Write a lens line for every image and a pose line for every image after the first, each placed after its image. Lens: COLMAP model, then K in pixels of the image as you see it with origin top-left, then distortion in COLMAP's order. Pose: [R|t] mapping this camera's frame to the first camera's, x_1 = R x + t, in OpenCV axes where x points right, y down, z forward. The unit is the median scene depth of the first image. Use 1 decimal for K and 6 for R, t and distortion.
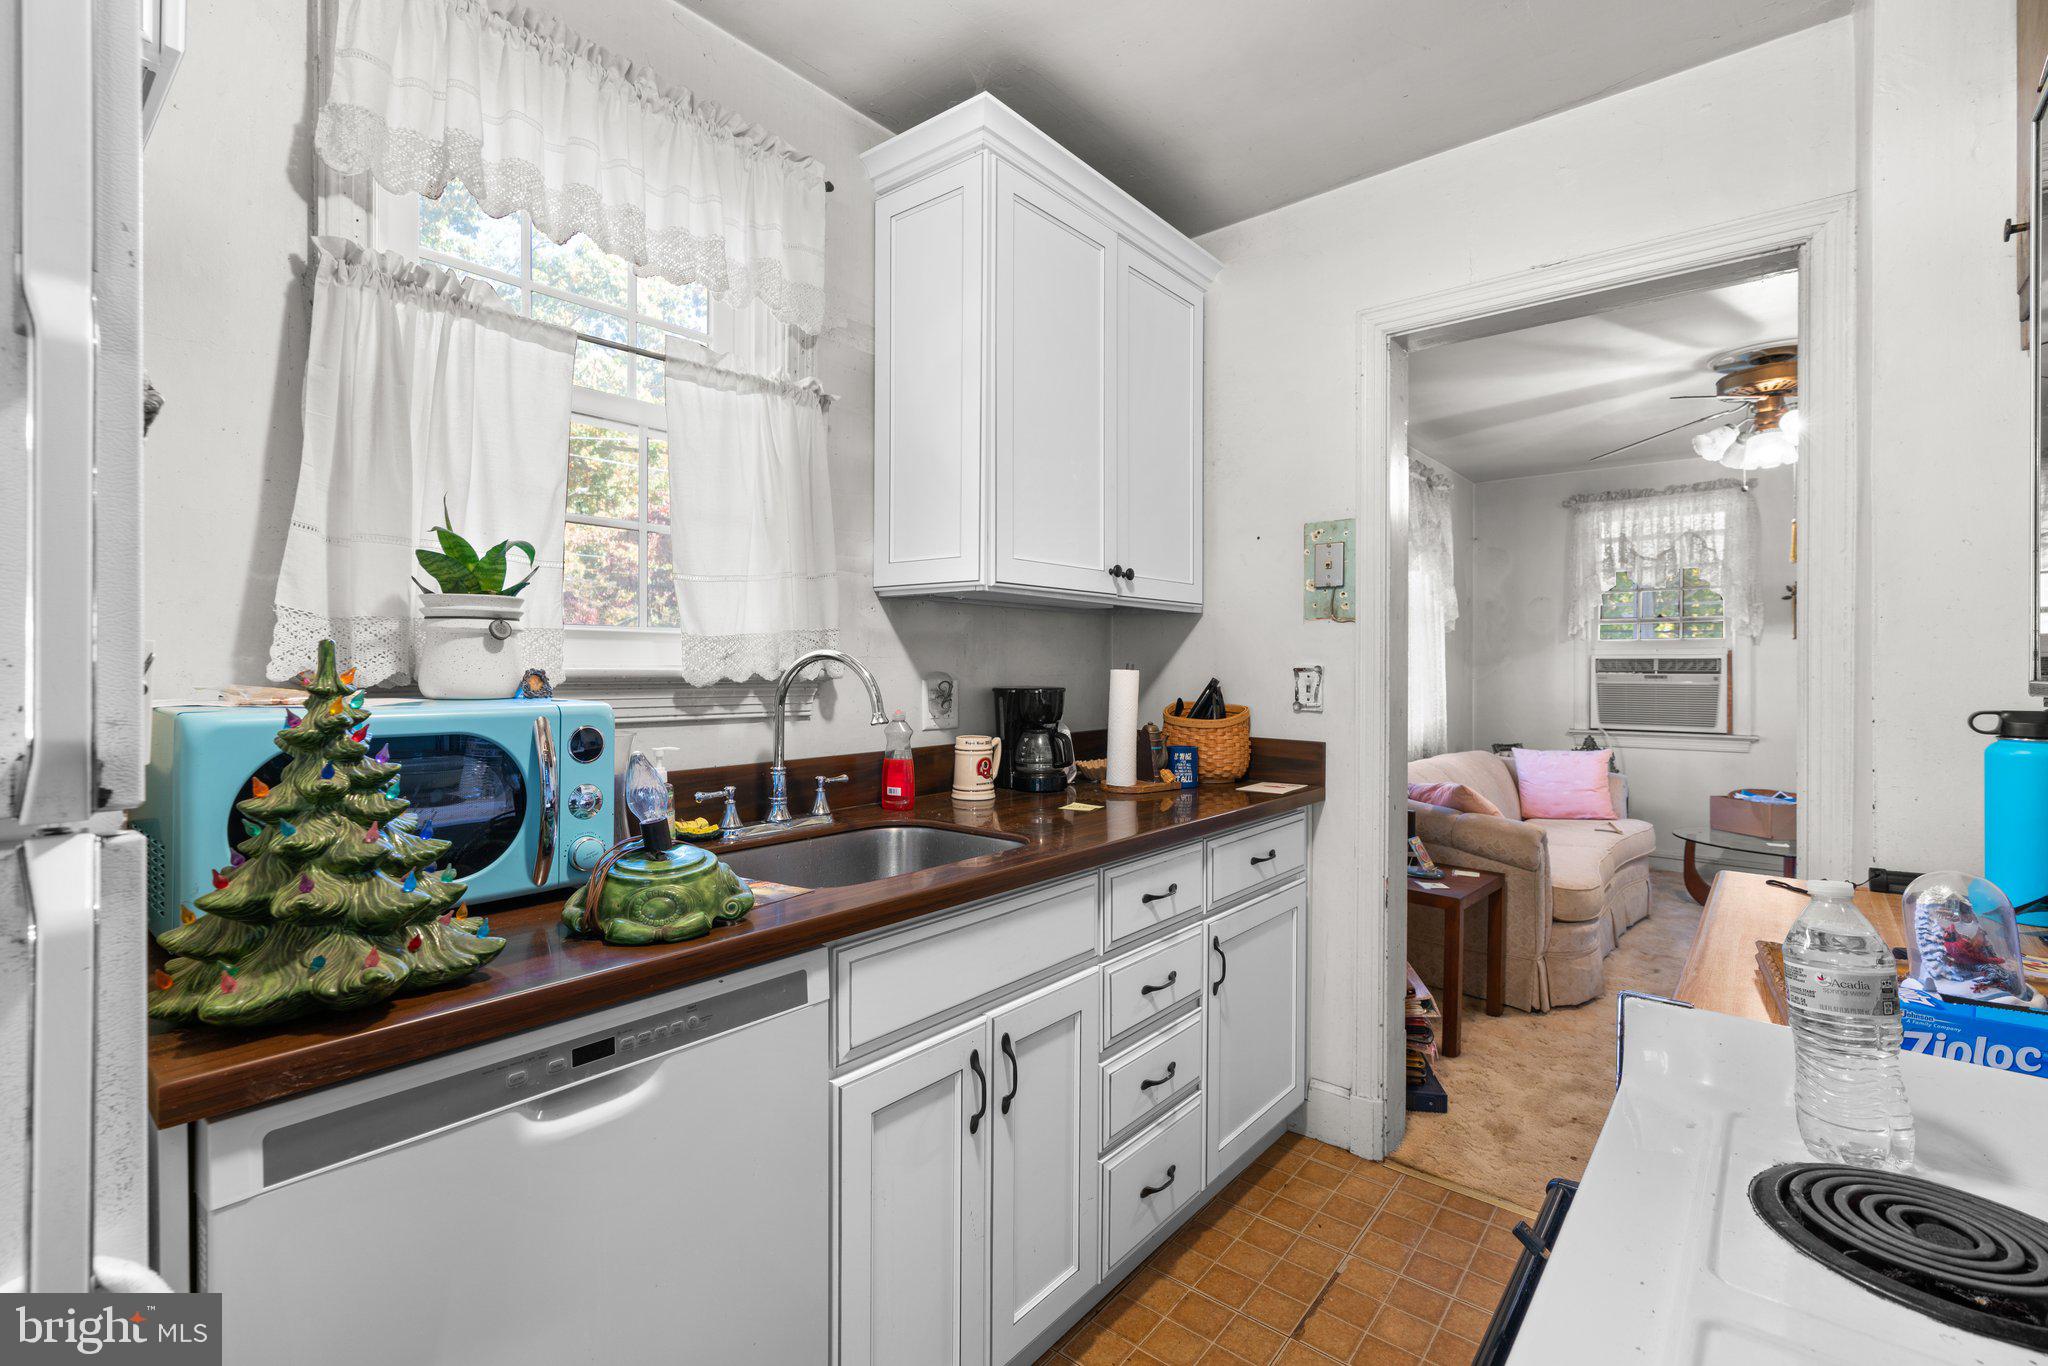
lens RADIAL K [[917.2, 0, 1012.8], [0, 917.2, 666.1], [0, 0, 1]] dist [-0.015621, 0.007405]
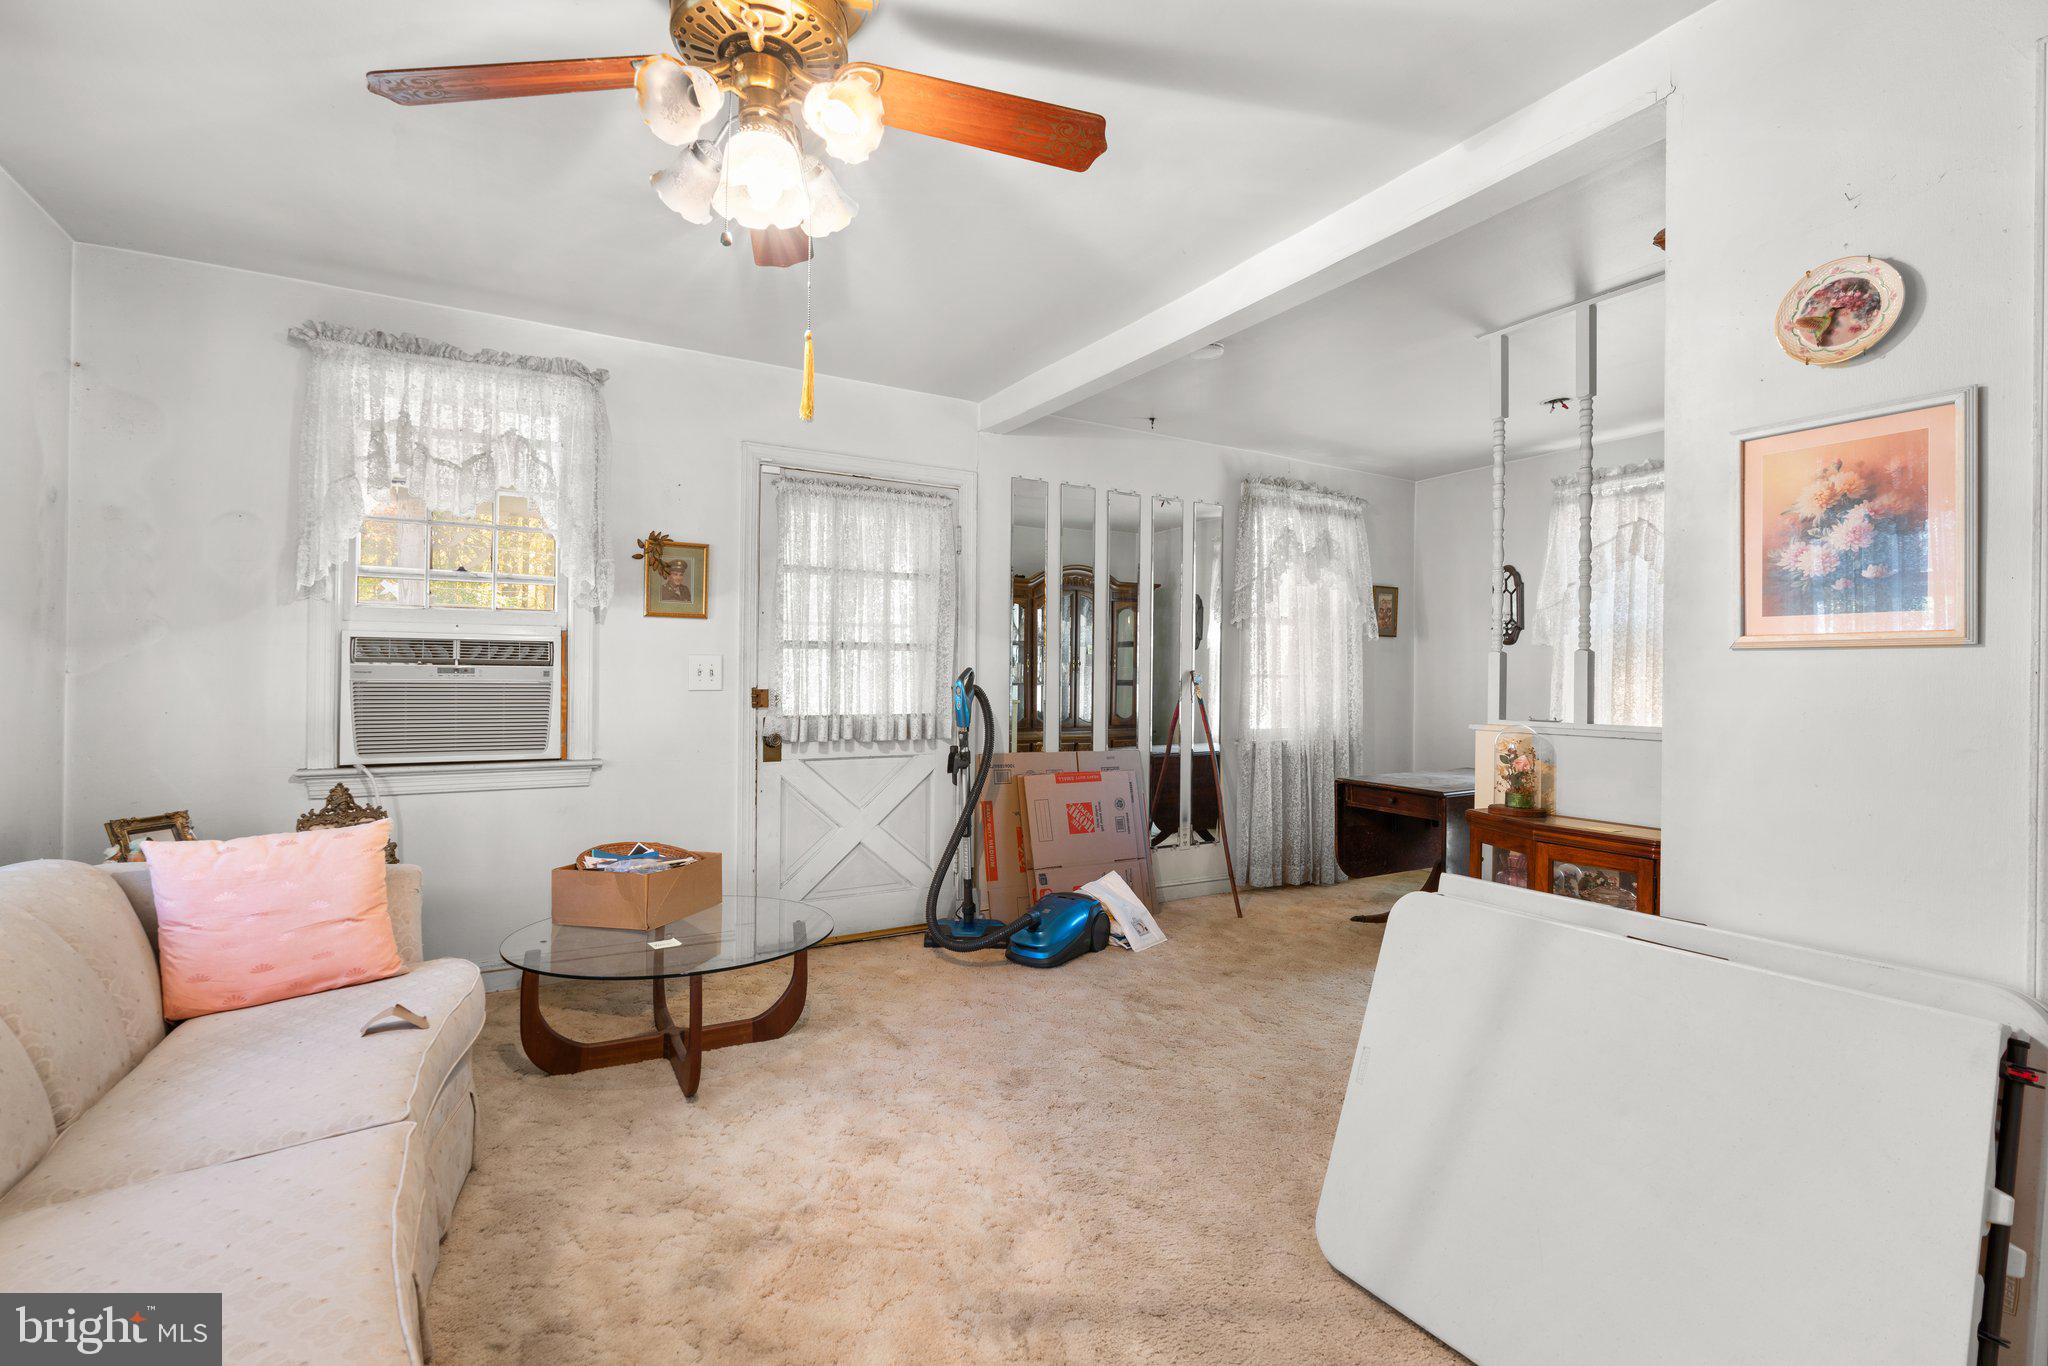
lens RADIAL K [[917.2, 0, 1016.4], [0, 917.2, 673.1], [0, 0, 1]] dist [-0.015621, 0.007405]
pose [[0.347284, 0.005969, 0.937741, 0.651566], [-0.008781, 0.999957, -0.003113, 0.028539], [-0.937719, -0.007153, 0.347321, 1.069124]]
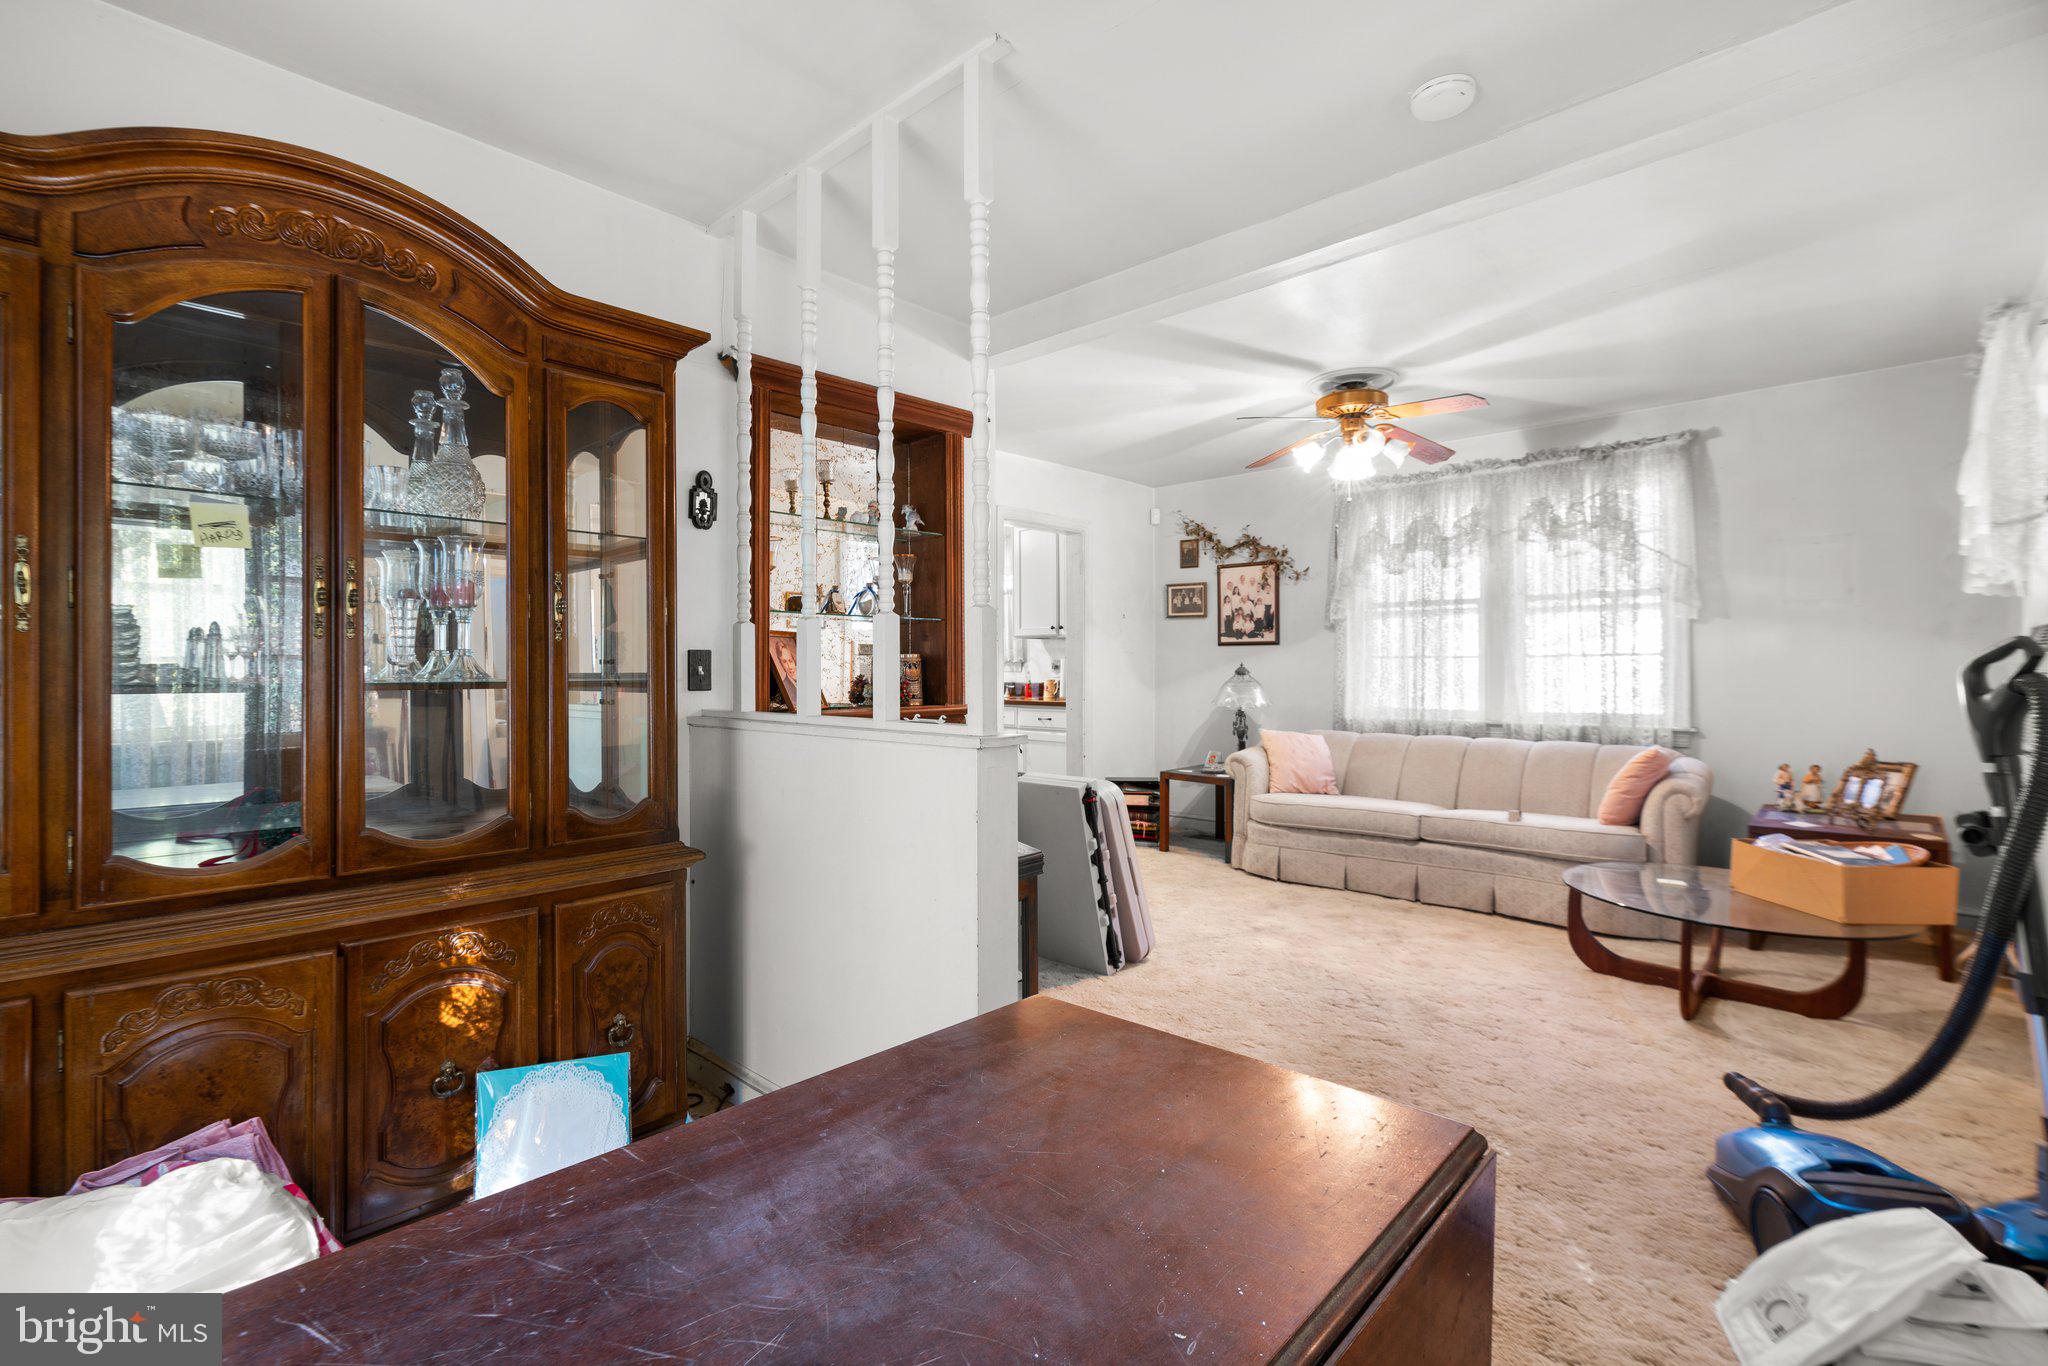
lens RADIAL K [[917.2, 0, 992.0], [0, 917.2, 662.1], [0, 0, 1]] dist [-0.015621, 0.007405]
pose [[-0.069456, -0.009808, -0.997537, 3.068563], [0.001442, 0.999950, -0.009932, 0.042254], [0.997584, -0.002128, -0.069438, 0.929631]]
